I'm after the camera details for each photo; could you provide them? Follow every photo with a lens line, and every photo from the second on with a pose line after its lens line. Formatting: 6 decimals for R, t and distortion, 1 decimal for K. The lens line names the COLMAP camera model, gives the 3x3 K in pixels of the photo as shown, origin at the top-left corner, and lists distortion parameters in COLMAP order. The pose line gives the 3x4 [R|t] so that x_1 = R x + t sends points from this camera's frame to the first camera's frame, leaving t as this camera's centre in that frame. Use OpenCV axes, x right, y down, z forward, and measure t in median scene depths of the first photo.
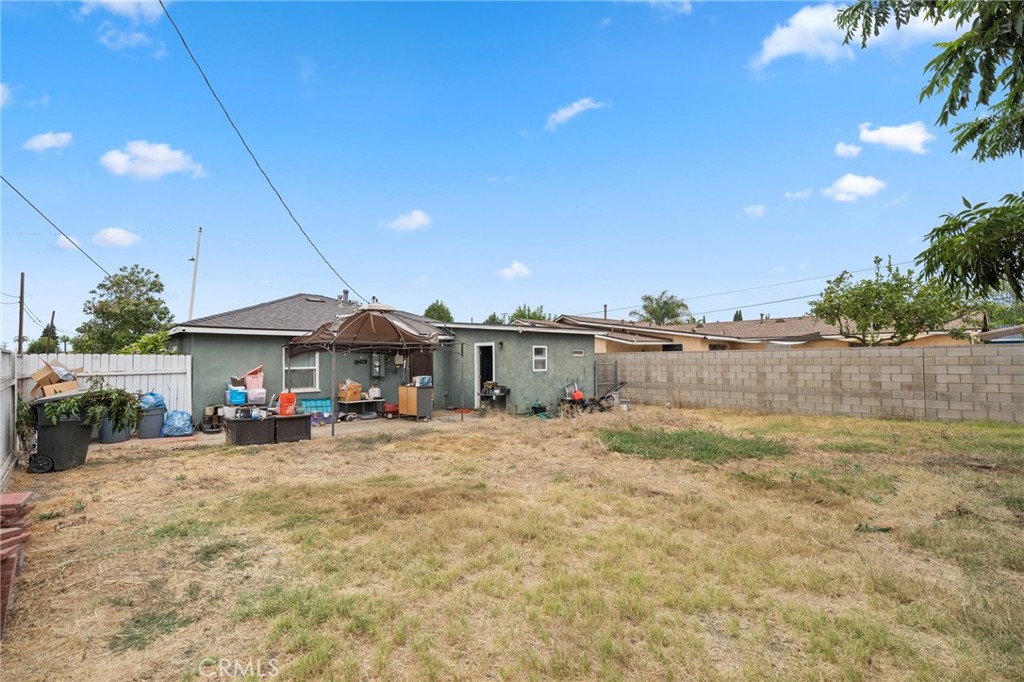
lens RADIAL K [[488.5, 0, 510.2], [0, 488.5, 344.6], [0, 0, 1]] dist [-0.001276, 0.000419]
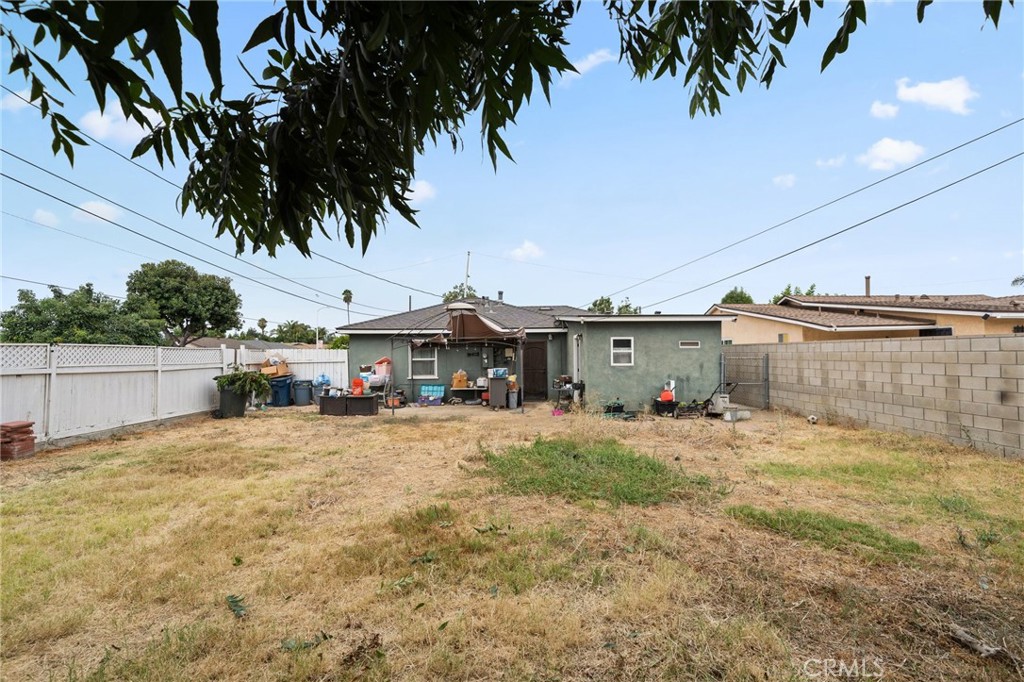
lens RADIAL K [[457.3, 0, 513.3], [0, 457.3, 343.3], [0, 0, 1]] dist [-0.004009, 0.000289]
pose [[0.741326, -0.012422, -0.671030, 0.469290], [0.022554, 0.999725, 0.006410, 0.004039], [0.670766, -0.019887, 0.741402, 0.257073]]
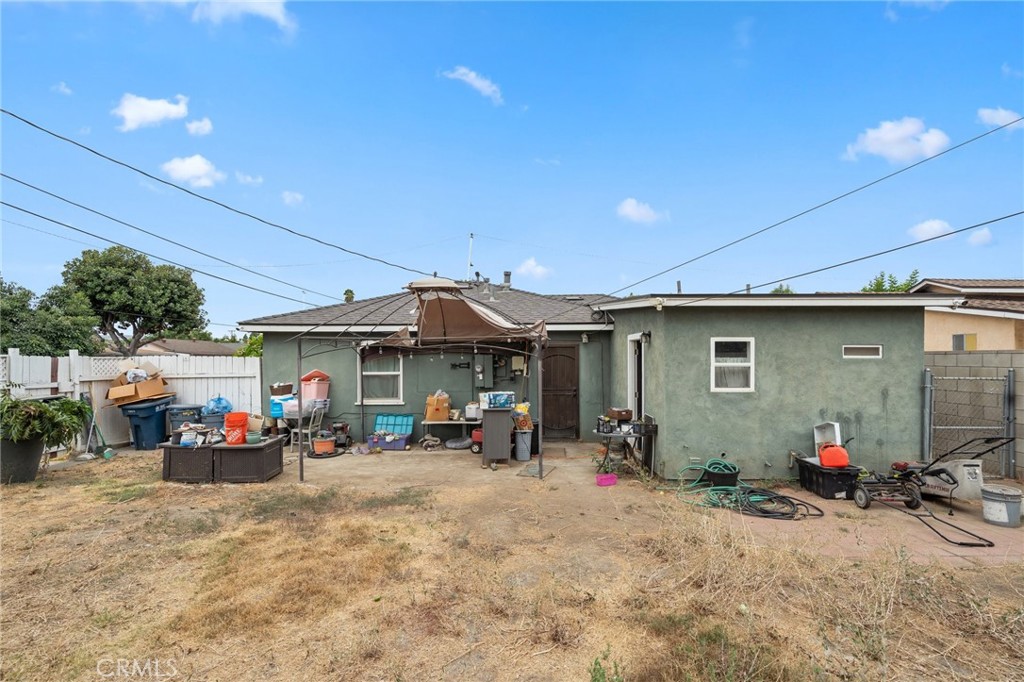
lens RADIAL K [[457.3, 0, 523.9], [0, 457.3, 361.0], [0, 0, 1]] dist [-0.004009, 0.000289]
pose [[0.735825, 0.010483, -0.677090, 0.207515], [0.018723, 0.999183, 0.035817, 0.005926], [0.676913, -0.039032, 0.735028, 0.551762]]
